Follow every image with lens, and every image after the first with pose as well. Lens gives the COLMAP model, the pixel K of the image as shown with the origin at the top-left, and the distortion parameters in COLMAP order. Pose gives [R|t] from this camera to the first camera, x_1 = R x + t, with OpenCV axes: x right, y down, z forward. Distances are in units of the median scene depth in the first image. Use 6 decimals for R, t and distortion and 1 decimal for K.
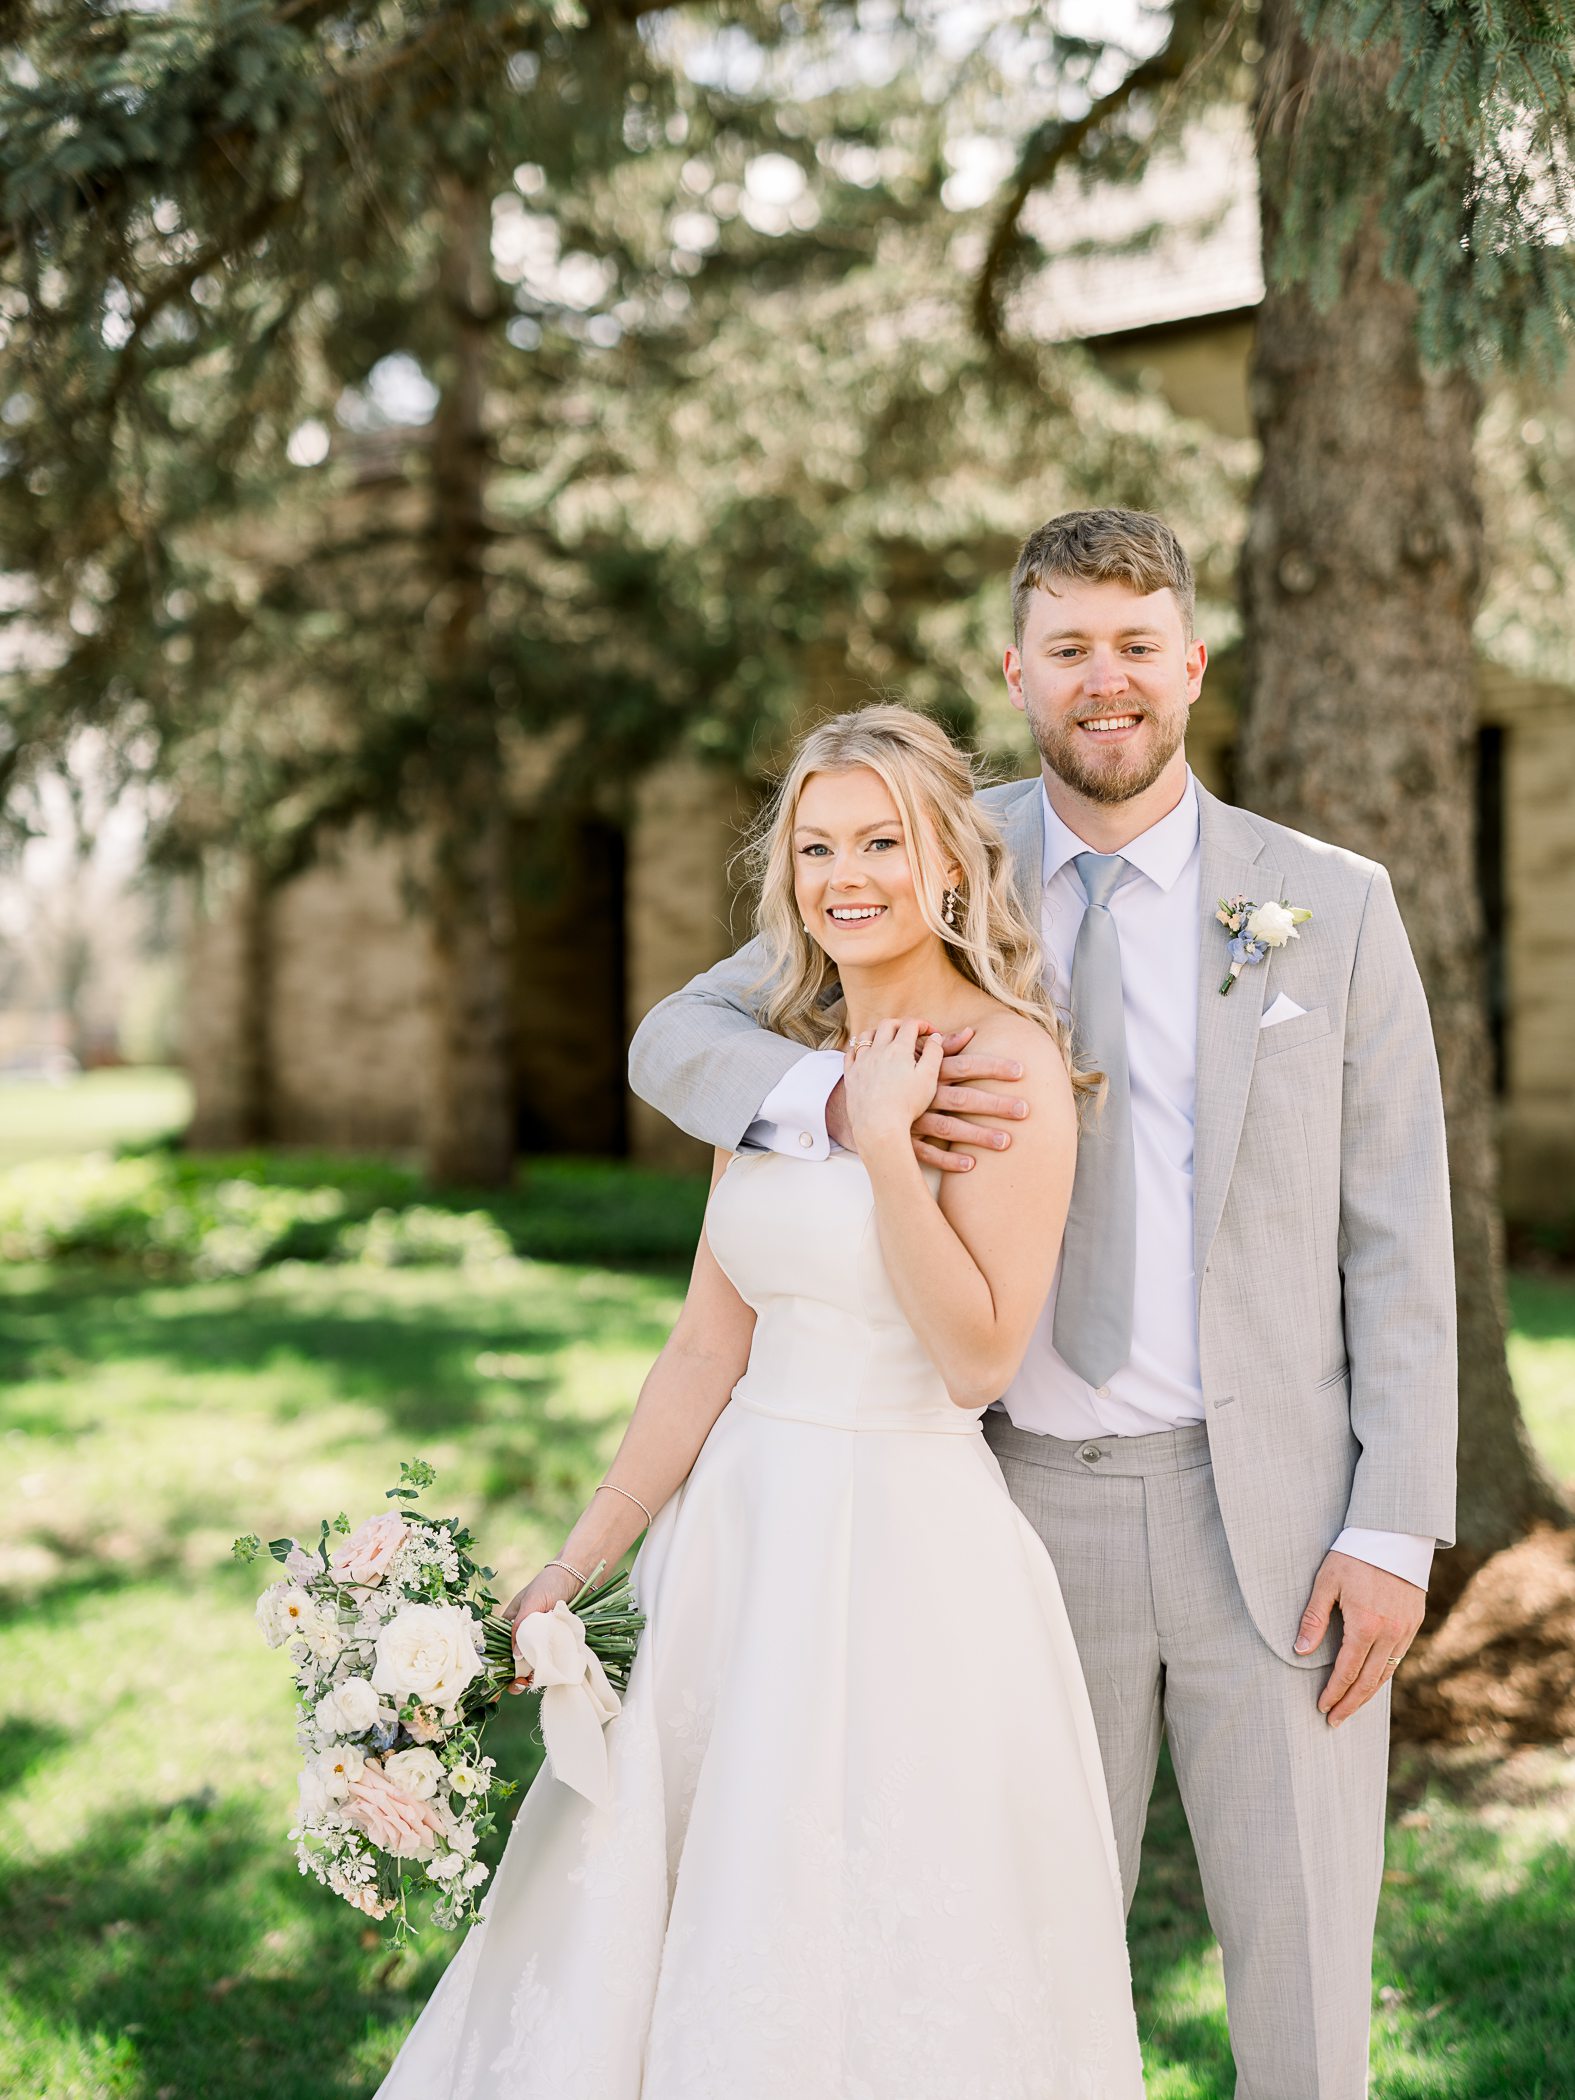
lens RADIAL K [[3858.9, 0, 785.3], [0, 3858.9, 1031.9], [0, 0, 1]] dist [-0.051694, 0.000000]
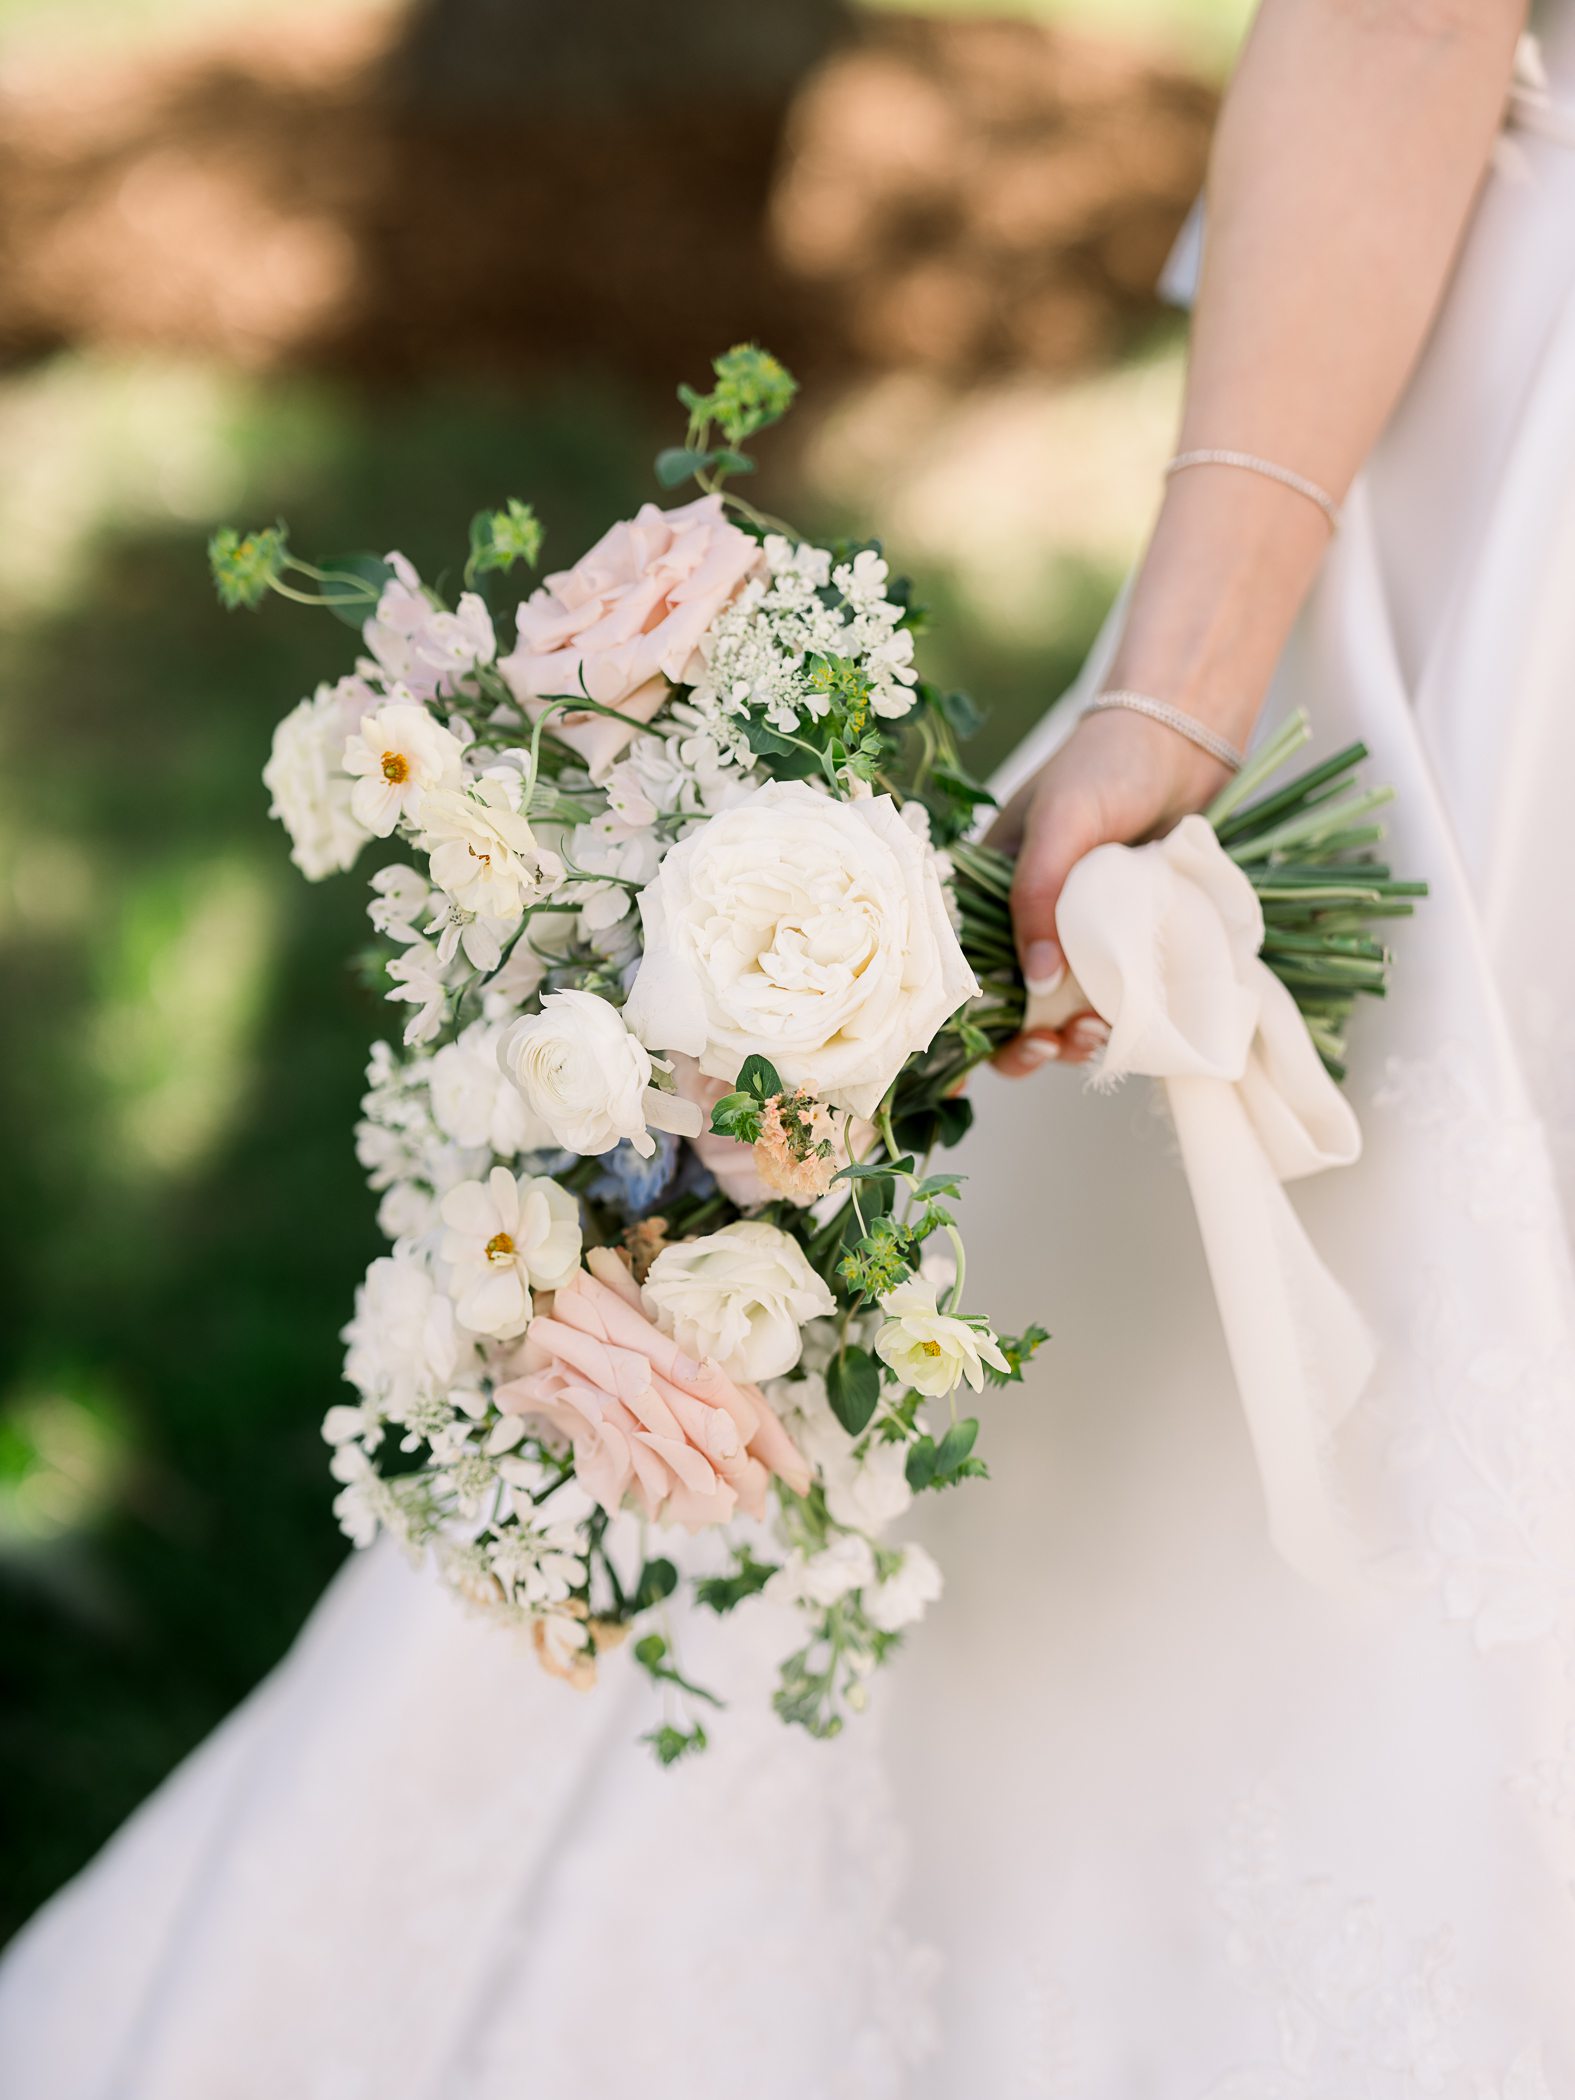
lens RADIAL K [[3858.9, 0, 788.0], [0, 3858.9, 1051.2], [0, 0, 1]] dist [-0.051694, 0.000000]
pose [[0.996598, 0.082040, -0.007860, -0.090676], [-0.079440, 0.981635, 0.173440, 0.115308], [0.021944, -0.172225, 0.984813, 0.683589]]
